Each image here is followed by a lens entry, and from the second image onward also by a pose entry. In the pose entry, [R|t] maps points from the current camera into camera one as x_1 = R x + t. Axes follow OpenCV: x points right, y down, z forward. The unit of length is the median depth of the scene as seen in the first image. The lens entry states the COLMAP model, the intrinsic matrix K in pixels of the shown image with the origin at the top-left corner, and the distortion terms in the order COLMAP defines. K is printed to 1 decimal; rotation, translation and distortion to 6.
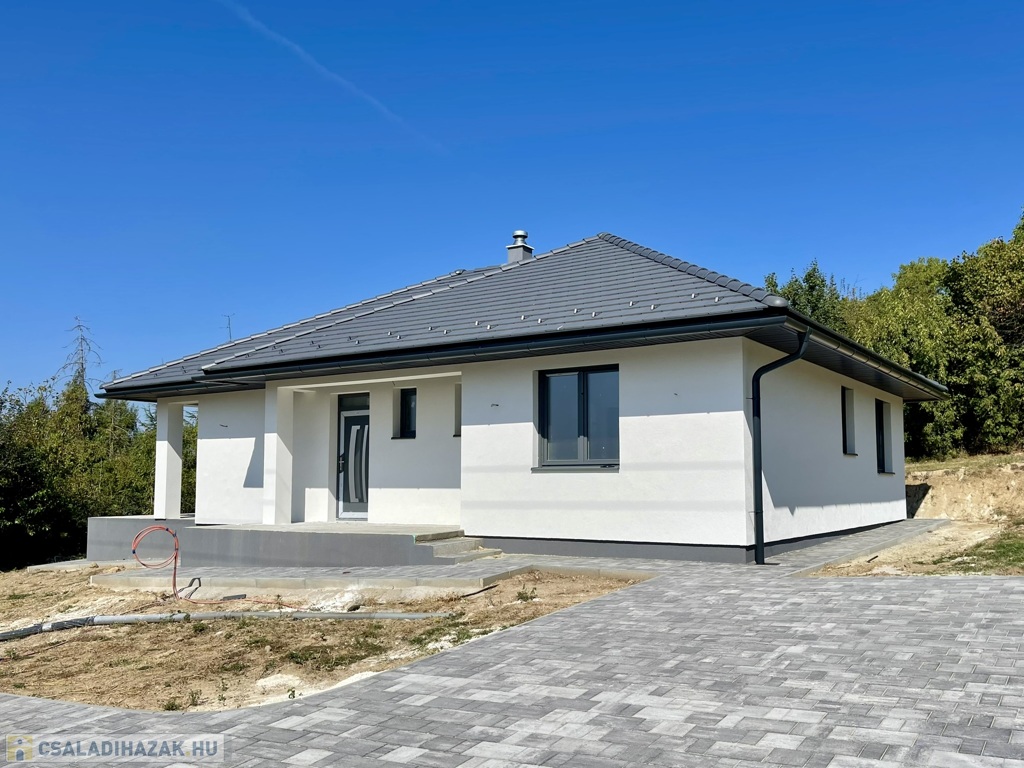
lens RADIAL K [[870.7, 0, 576.3], [0, 870.7, 401.9], [0, 0, 1]] dist [0.054842, -0.002391]
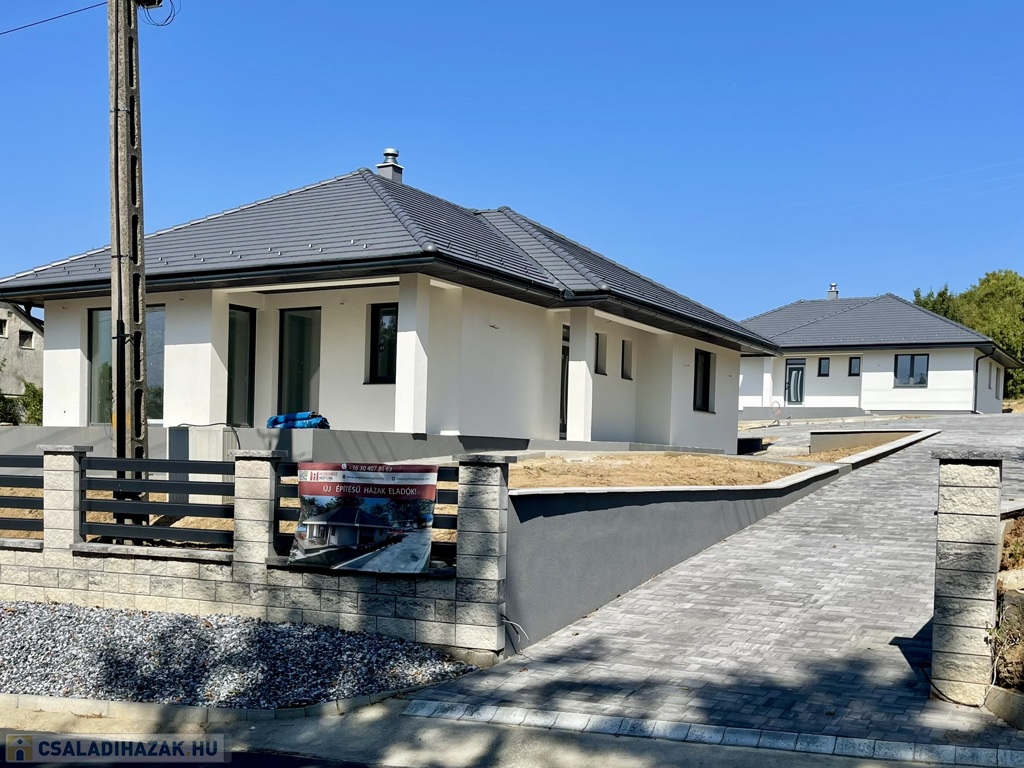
lens RADIAL K [[1148.1, 0, 499.8], [0, 1148.1, 470.3], [0, 0, 1]] dist [0.032300, 0.000000]
pose [[0.999277, 0.034115, 0.016758, -0.995879], [-0.035646, 0.994179, 0.101677, 0.003334], [-0.013192, -0.102201, 0.994676, -2.020020]]
